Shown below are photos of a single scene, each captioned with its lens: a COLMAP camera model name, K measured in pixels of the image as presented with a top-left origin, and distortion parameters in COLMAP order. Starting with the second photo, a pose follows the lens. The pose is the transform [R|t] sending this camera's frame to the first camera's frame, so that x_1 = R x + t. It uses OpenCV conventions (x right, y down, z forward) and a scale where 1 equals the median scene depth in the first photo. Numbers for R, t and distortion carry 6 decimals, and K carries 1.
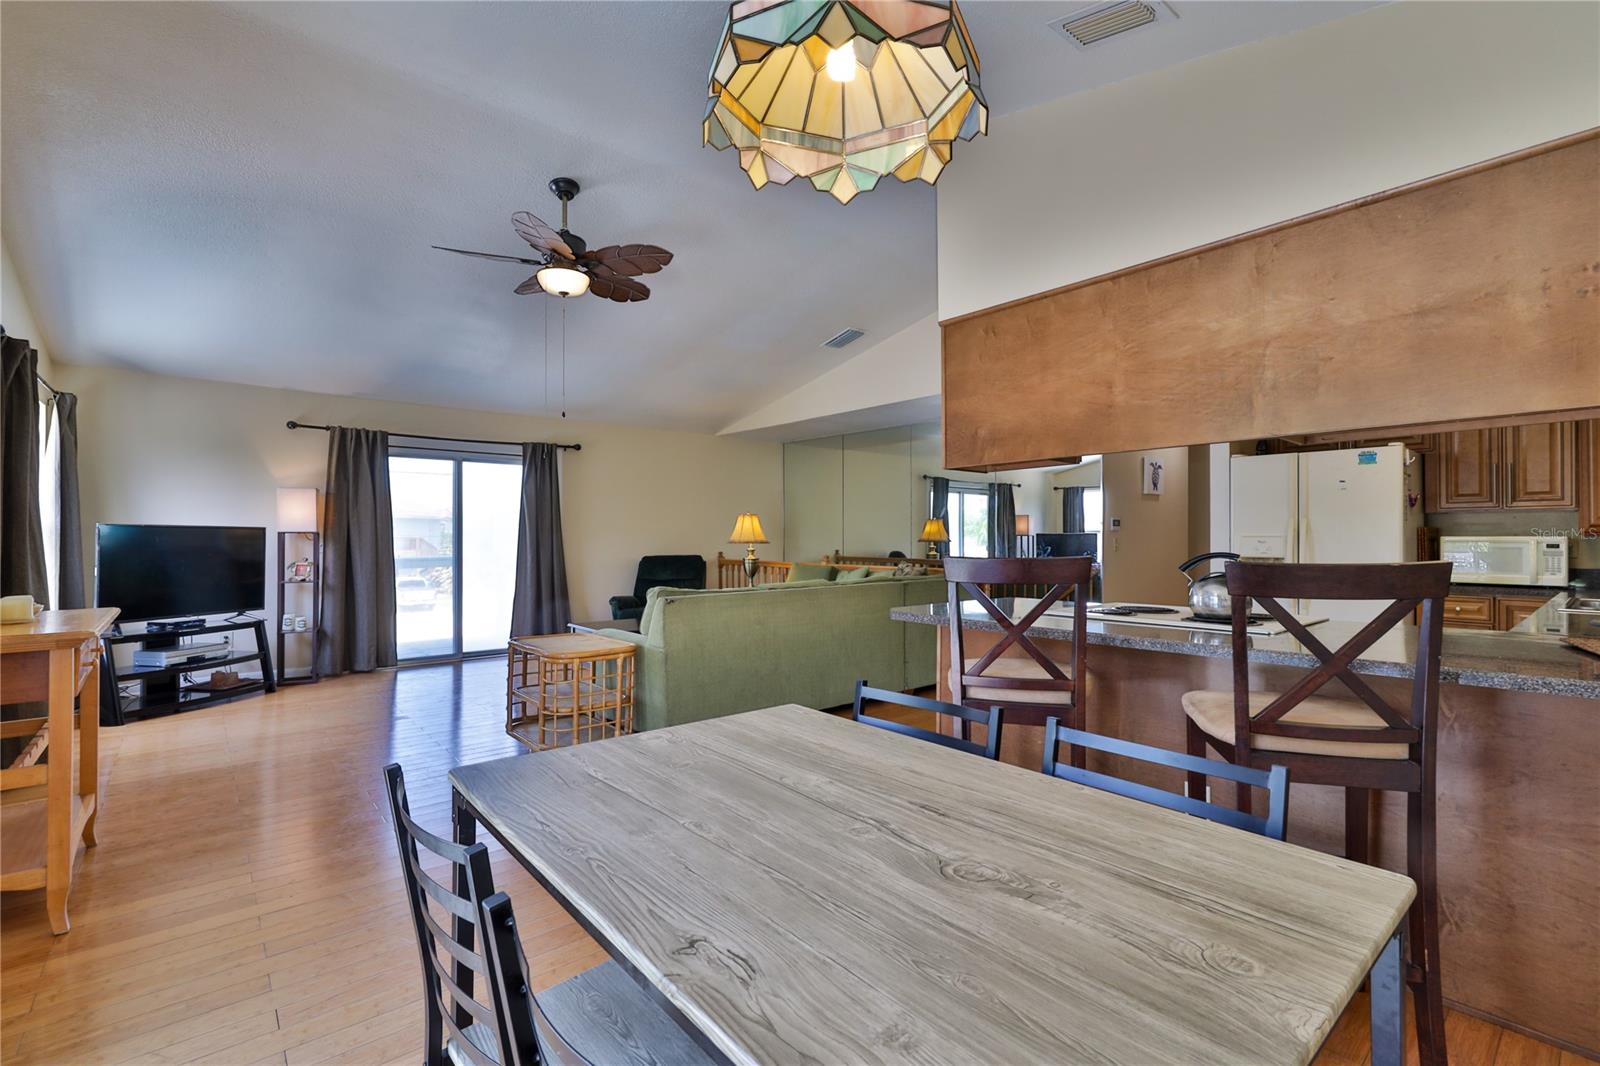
lens RADIAL K [[711.9, 0, 802.6], [0, 711.9, 533.2], [0, 0, 1]] dist [0.003316, 0.000021]
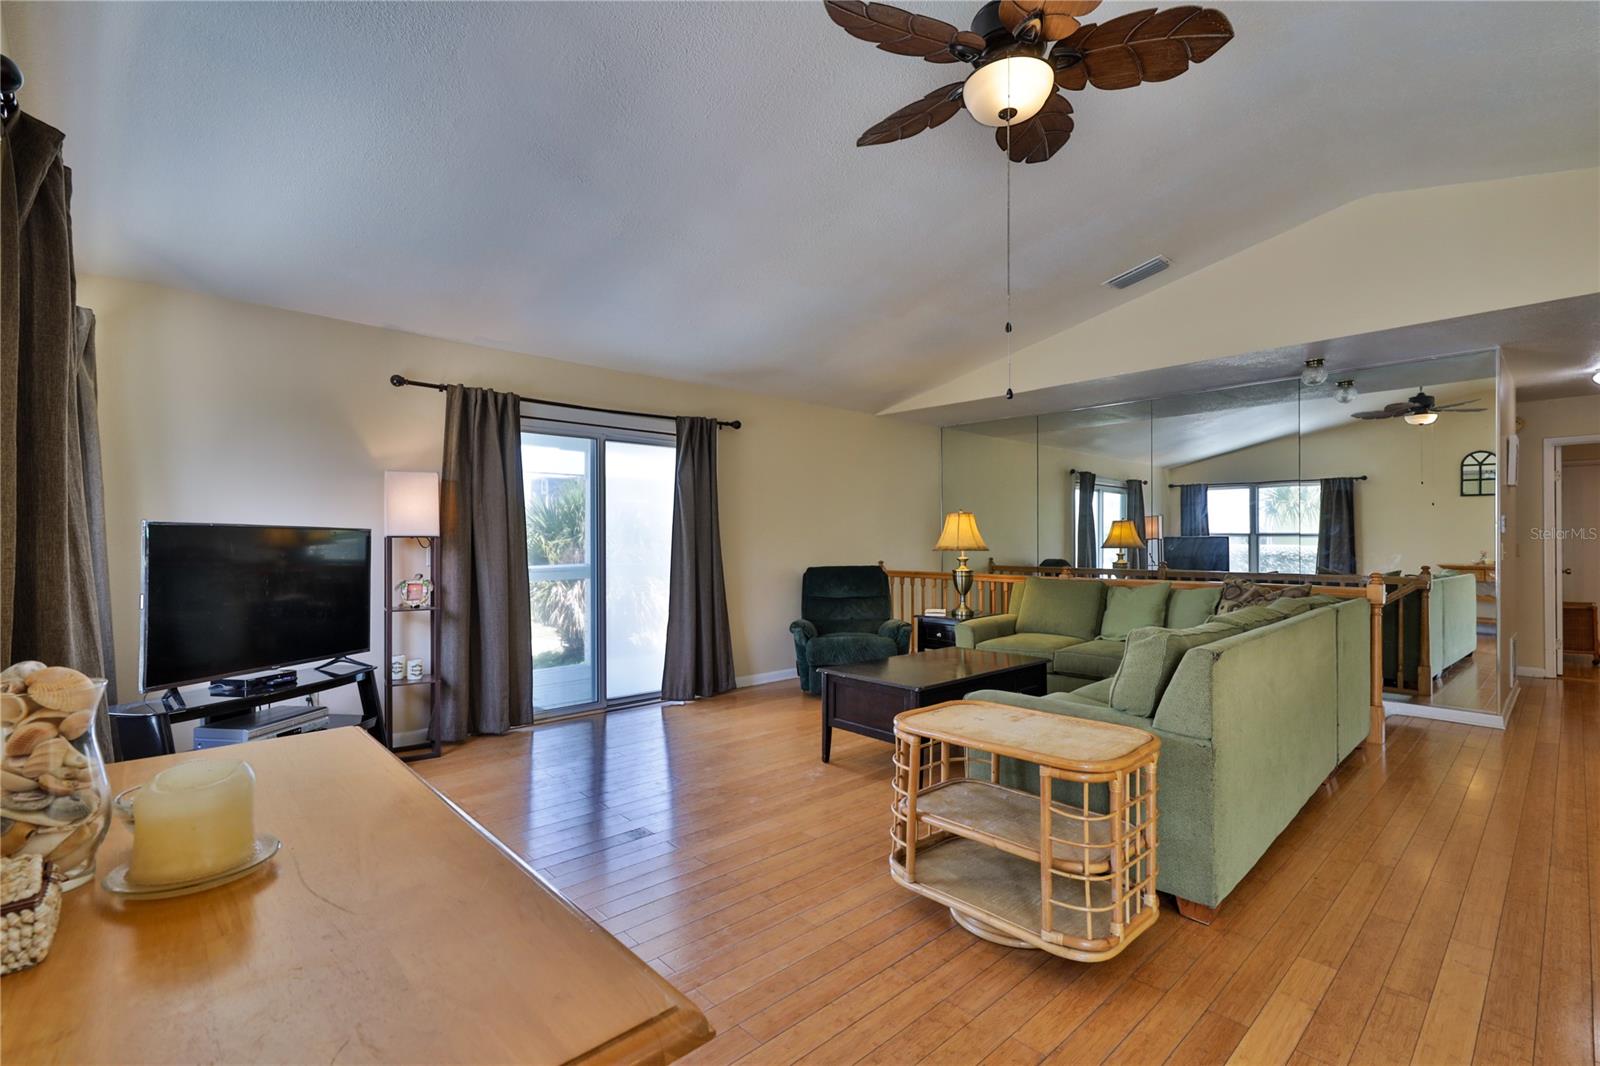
lens RADIAL K [[711.9, 0, 794.5], [0, 711.9, 541.5], [0, 0, 1]] dist [0.003316, 0.000021]
pose [[0.999050, -0.003154, 0.043459, -0.348771], [0.002978, 0.999987, 0.004095, 0.001540], [-0.043471, -0.003961, 0.999047, 0.283493]]
